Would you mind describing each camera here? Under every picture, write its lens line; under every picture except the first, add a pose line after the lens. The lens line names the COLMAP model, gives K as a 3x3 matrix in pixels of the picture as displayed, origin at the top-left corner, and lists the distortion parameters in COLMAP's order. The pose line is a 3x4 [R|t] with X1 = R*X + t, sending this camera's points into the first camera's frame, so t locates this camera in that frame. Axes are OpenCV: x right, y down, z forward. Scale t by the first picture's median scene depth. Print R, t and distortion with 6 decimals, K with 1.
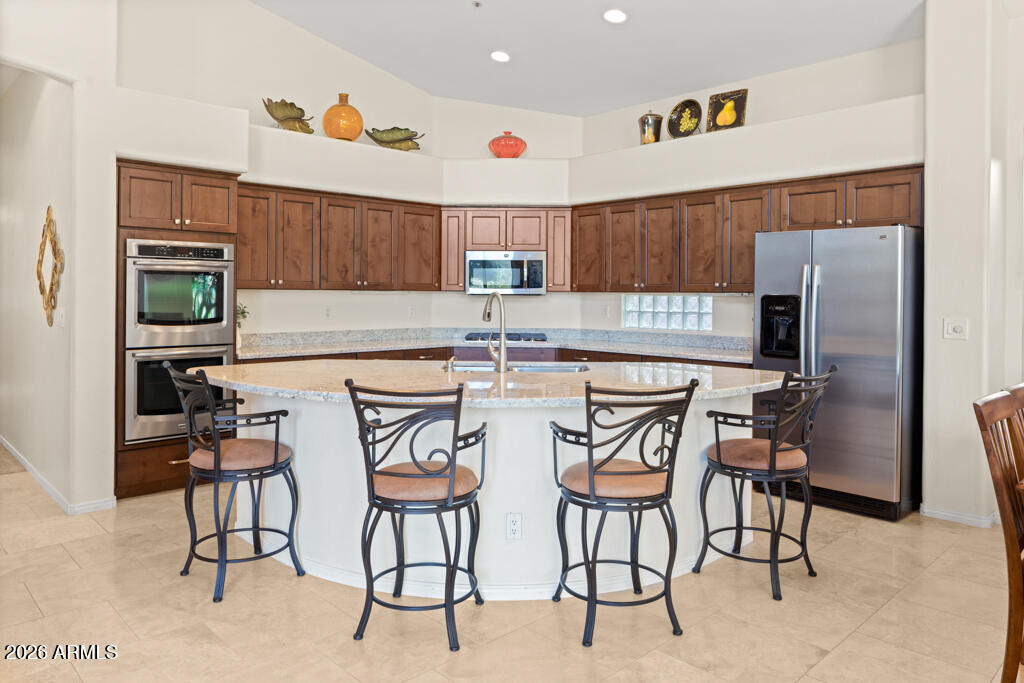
lens RADIAL K [[702.0, 0, 510.9], [0, 702.0, 294.4], [0, 0, 1]] dist [0.001195, 0.000931]
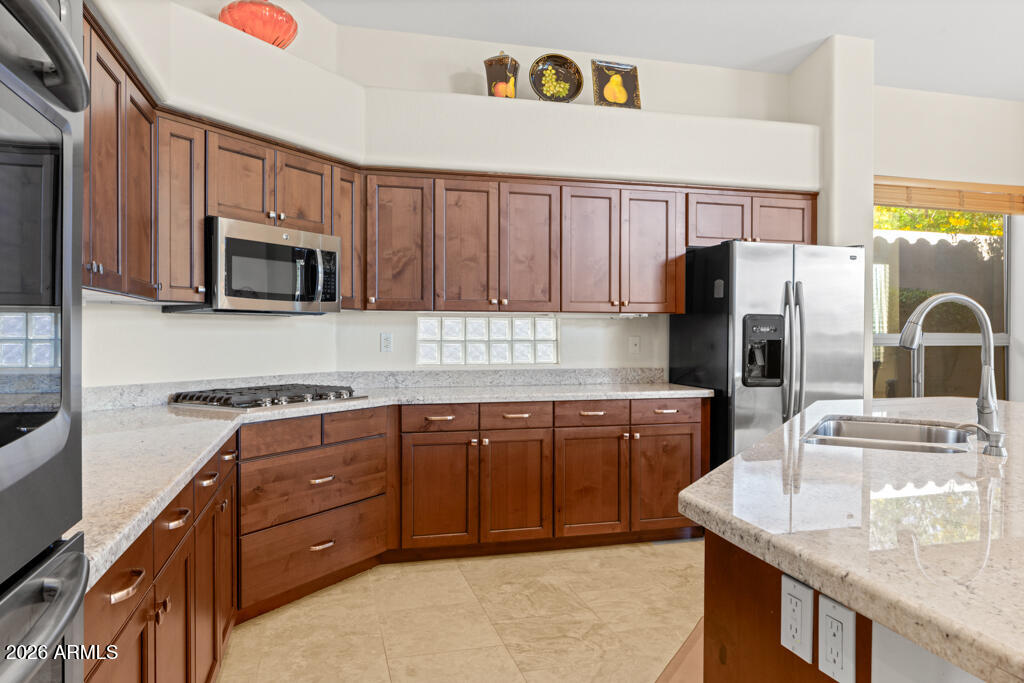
lens RADIAL K [[712.3, 0, 512.0], [0, 712.3, 341.5], [0, 0, 1]] dist [0.000117, 0.000057]
pose [[0.475519, -0.015478, 0.879569, -0.436156], [0.002486, 0.999865, 0.016251, 0.015250], [-0.879702, -0.005541, 0.475493, 0.671842]]
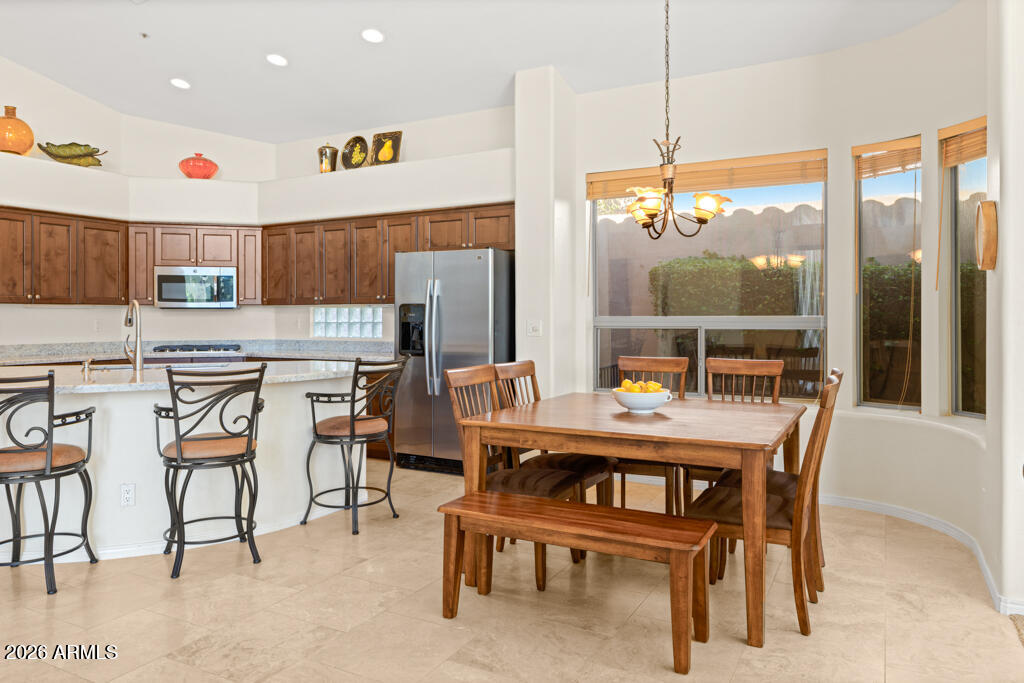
lens RADIAL K [[710.1, 0, 513.3], [0, 710.1, 315.2], [0, 0, 1]] dist [-0.000327, 0.000992]
pose [[0.953768, -0.008503, 0.300423, 0.141971], [0.008912, 0.999960, 0.000010, 0.017133], [-0.300412, 0.002667, 0.953806, -0.180124]]
